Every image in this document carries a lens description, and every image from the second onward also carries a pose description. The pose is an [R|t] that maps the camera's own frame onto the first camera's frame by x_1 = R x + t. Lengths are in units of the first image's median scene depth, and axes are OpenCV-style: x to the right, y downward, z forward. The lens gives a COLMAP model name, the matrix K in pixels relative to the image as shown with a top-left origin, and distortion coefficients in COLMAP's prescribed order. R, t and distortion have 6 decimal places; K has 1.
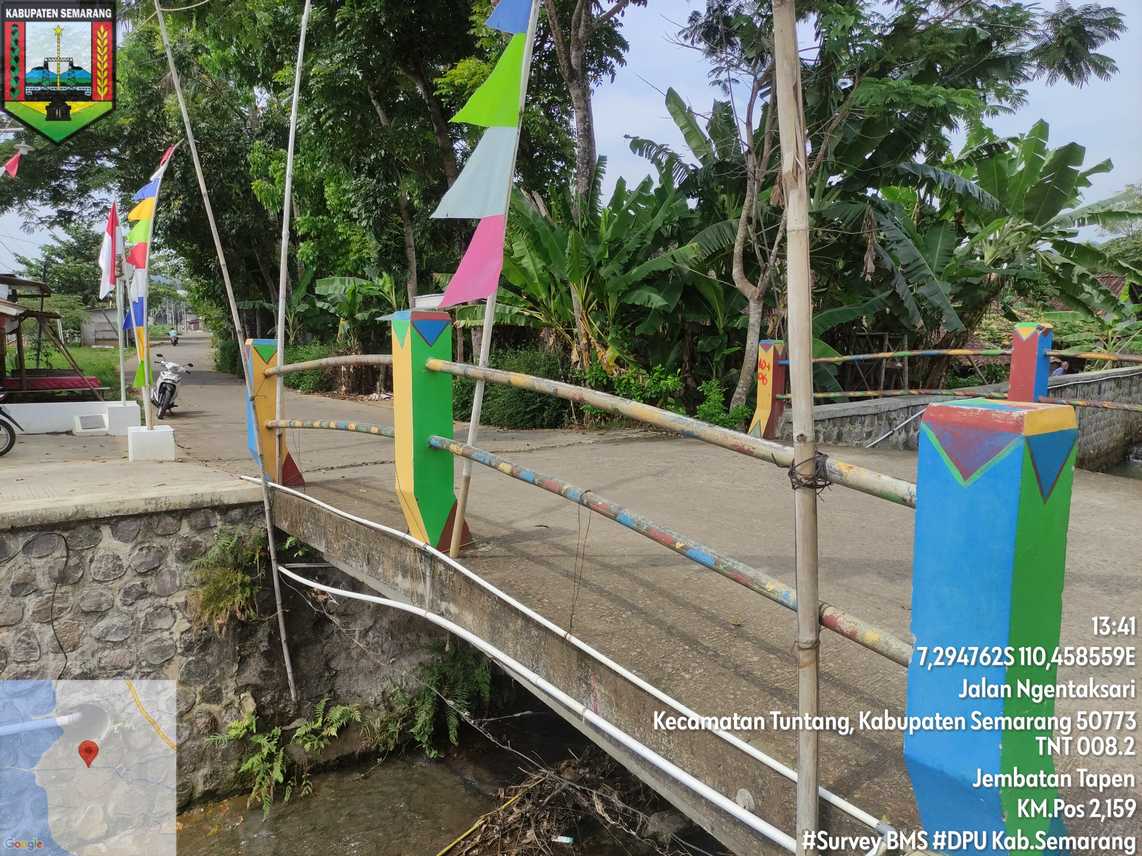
lens RADIAL K [[844.3, 0, 568.5], [0, 844.3, 428.8], [0, 0, 1]] dist [0.051096, -0.048151]
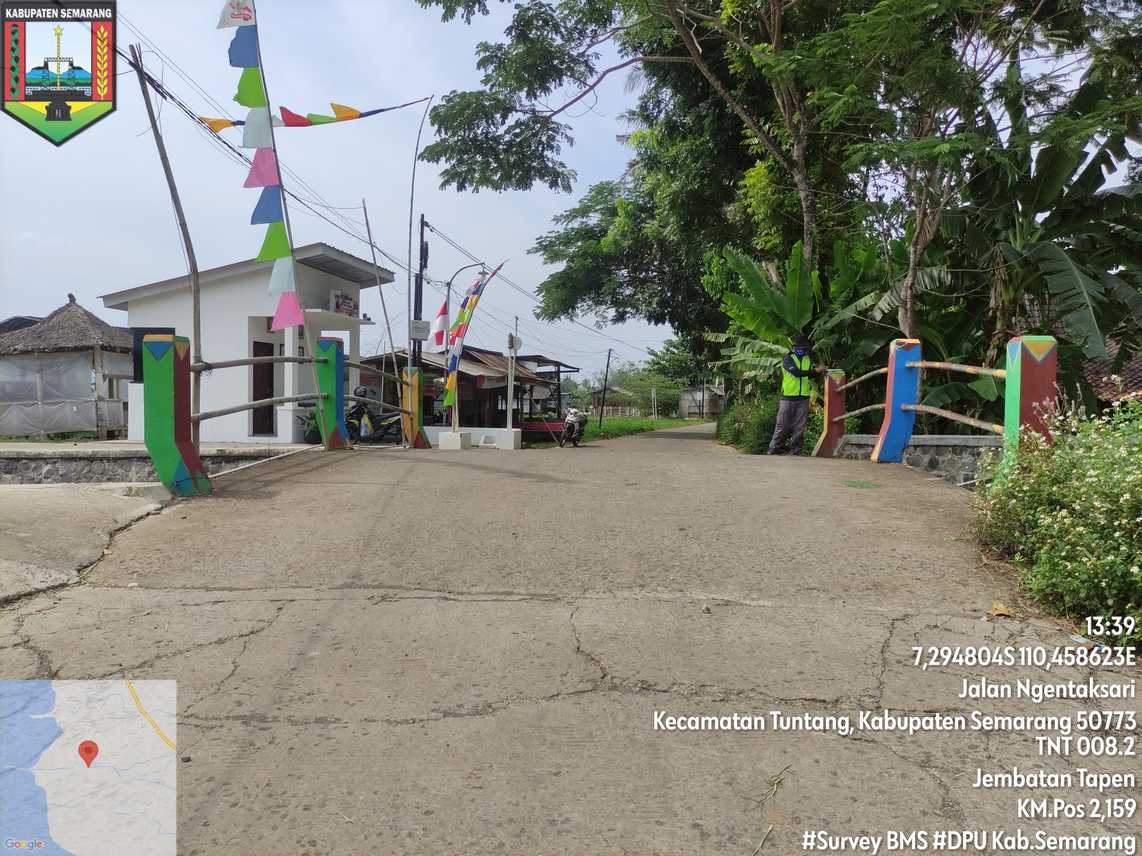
lens RADIAL K [[844.3, 0, 570.1], [0, 844.3, 429.6], [0, 0, 1]] dist [0.051096, -0.048151]
pose [[0.748291, 0.020018, -0.663069, 0.502713], [-0.085032, 0.994194, -0.065946, 0.054957], [0.657899, 0.105728, 0.745648, -0.057391]]
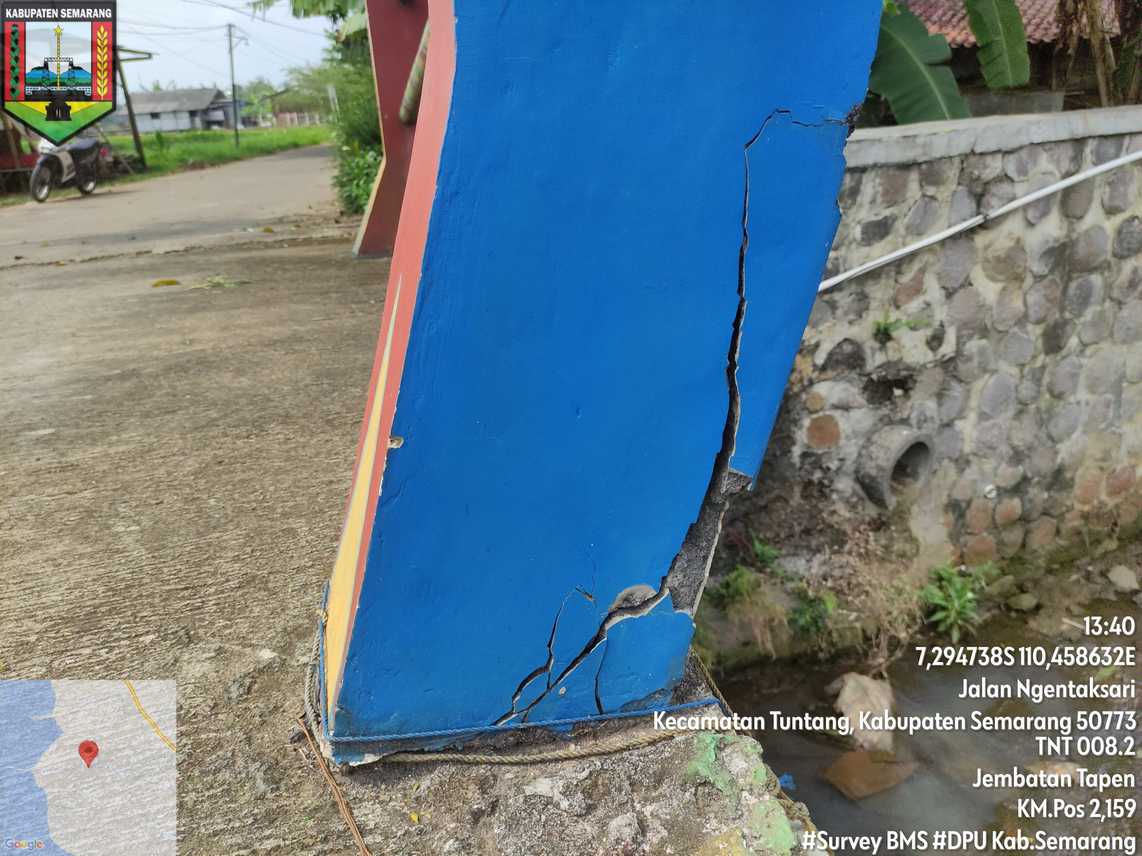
lens RADIAL K [[844.3, 0, 565.5], [0, 844.3, 422.5], [0, 0, 1]] dist [0.051096, -0.048151]
pose [[0.910903, 0.090487, -0.402576, 0.295815], [0.013685, 0.968496, 0.248653, -0.003681], [0.412393, -0.232007, 0.880968, 0.493668]]
